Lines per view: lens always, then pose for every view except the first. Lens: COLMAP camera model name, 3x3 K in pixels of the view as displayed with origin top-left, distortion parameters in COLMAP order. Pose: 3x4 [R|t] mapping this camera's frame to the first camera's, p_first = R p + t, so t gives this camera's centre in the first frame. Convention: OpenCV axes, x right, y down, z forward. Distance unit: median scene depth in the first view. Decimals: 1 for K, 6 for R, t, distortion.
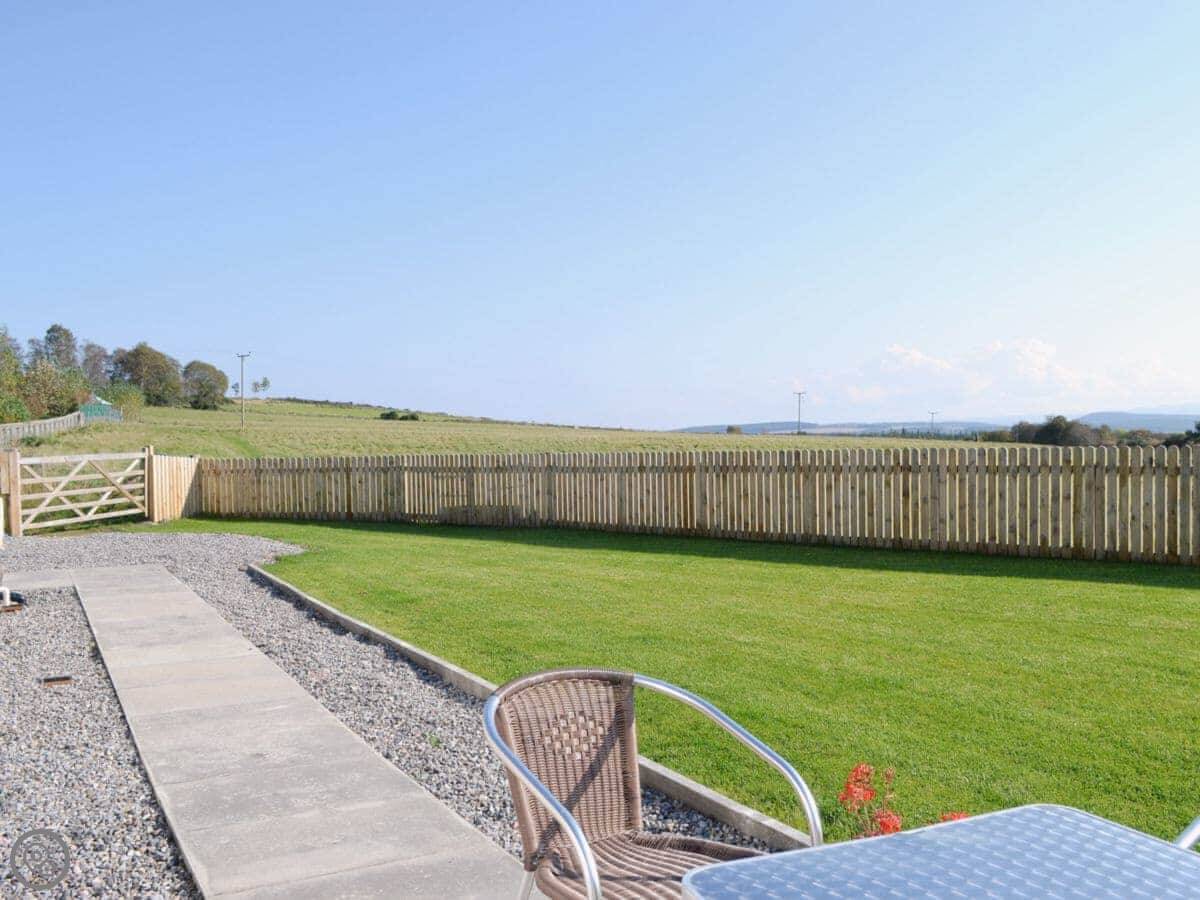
lens RADIAL K [[1054.8, 0, 601.8], [0, 1054.8, 463.7], [0, 0, 1]] dist [-0.071702, -0.004039]
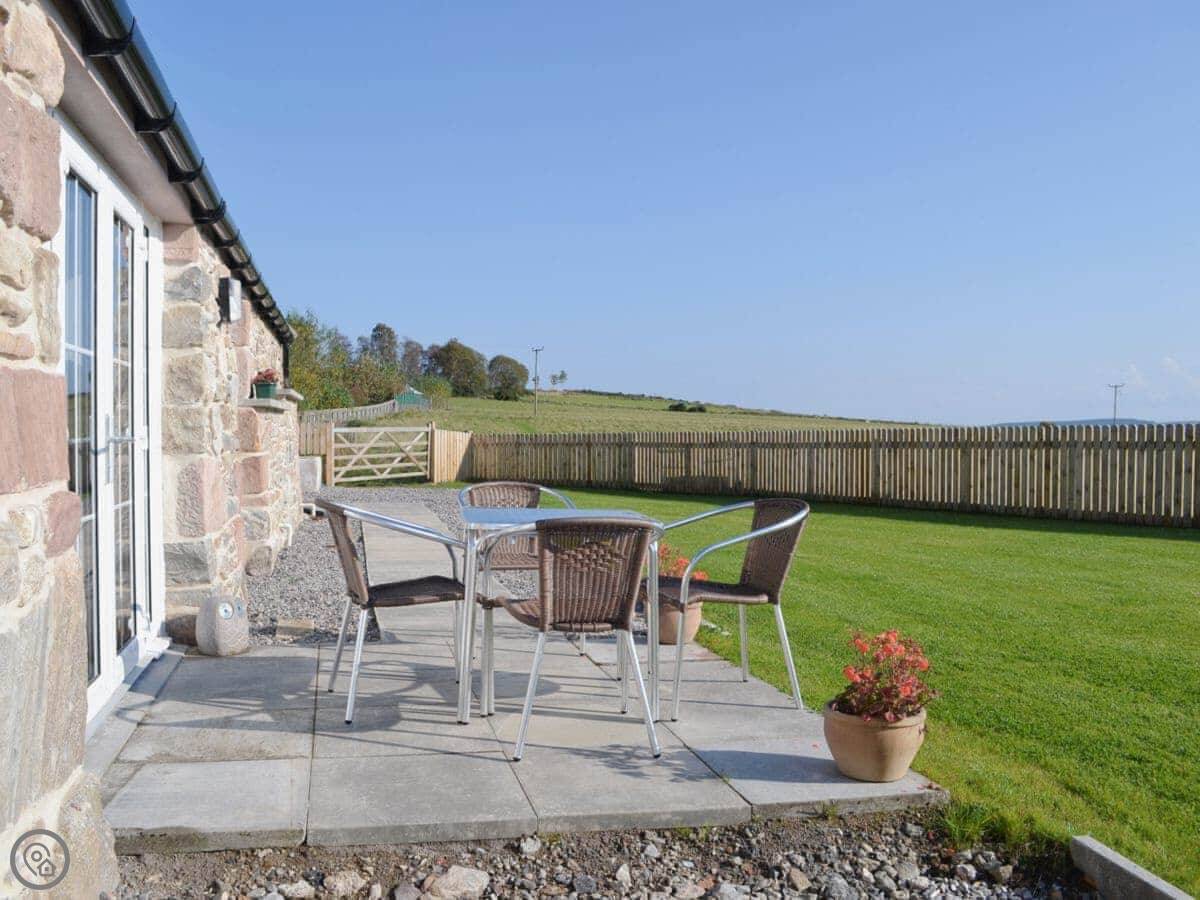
lens RADIAL K [[1223.7, 0, 600.0], [0, 1223.7, 450.0], [0, 0, 1]] dist [-0.086416, -0.001485]
pose [[0.947481, 0.013599, -0.319523, 0.214032], [-0.020343, 0.999635, -0.017780, 0.036829], [0.319165, 0.023346, 0.947412, -0.307097]]
